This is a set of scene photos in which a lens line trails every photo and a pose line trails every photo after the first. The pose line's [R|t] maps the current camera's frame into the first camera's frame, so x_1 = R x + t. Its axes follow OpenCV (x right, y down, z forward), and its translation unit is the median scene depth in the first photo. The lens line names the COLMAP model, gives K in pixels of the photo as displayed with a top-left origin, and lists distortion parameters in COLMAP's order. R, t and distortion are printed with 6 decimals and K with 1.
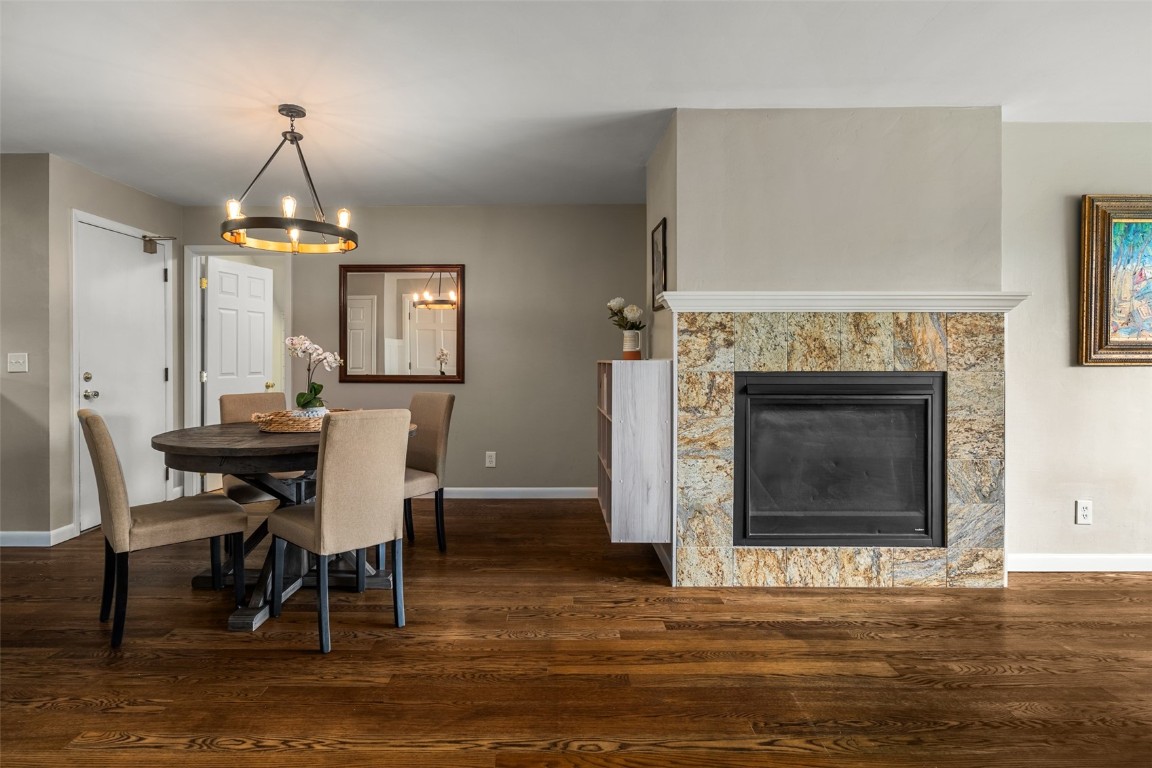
lens RADIAL K [[598.7, 0, 524.3], [0, 598.7, 358.7], [0, 0, 1]] dist [-0.015198, 0.000632]
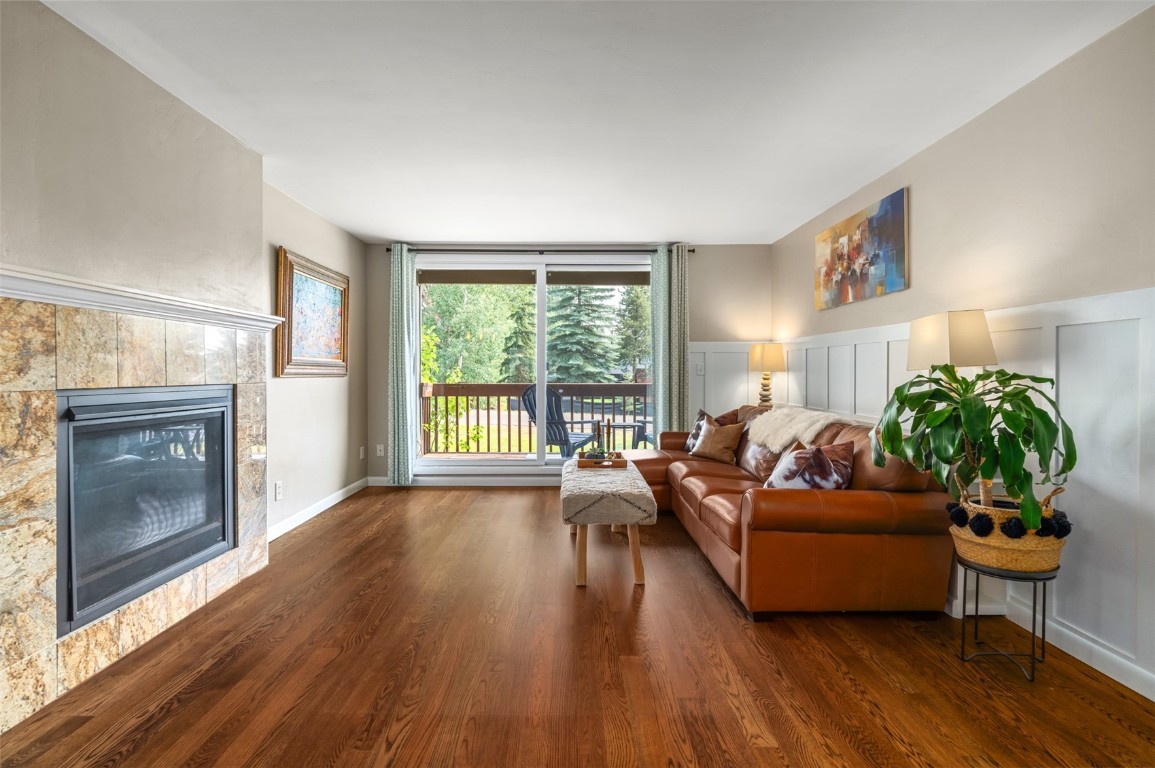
lens RADIAL K [[551.3, 0, 599.0], [0, 551.3, 377.5], [0, 0, 1]] dist [-0.001755, -0.000878]
pose [[-0.075142, -0.006745, 0.997150, -0.335334], [-0.006143, 0.999961, 0.006301, -0.000658], [-0.997154, -0.005652, -0.075180, 0.419240]]
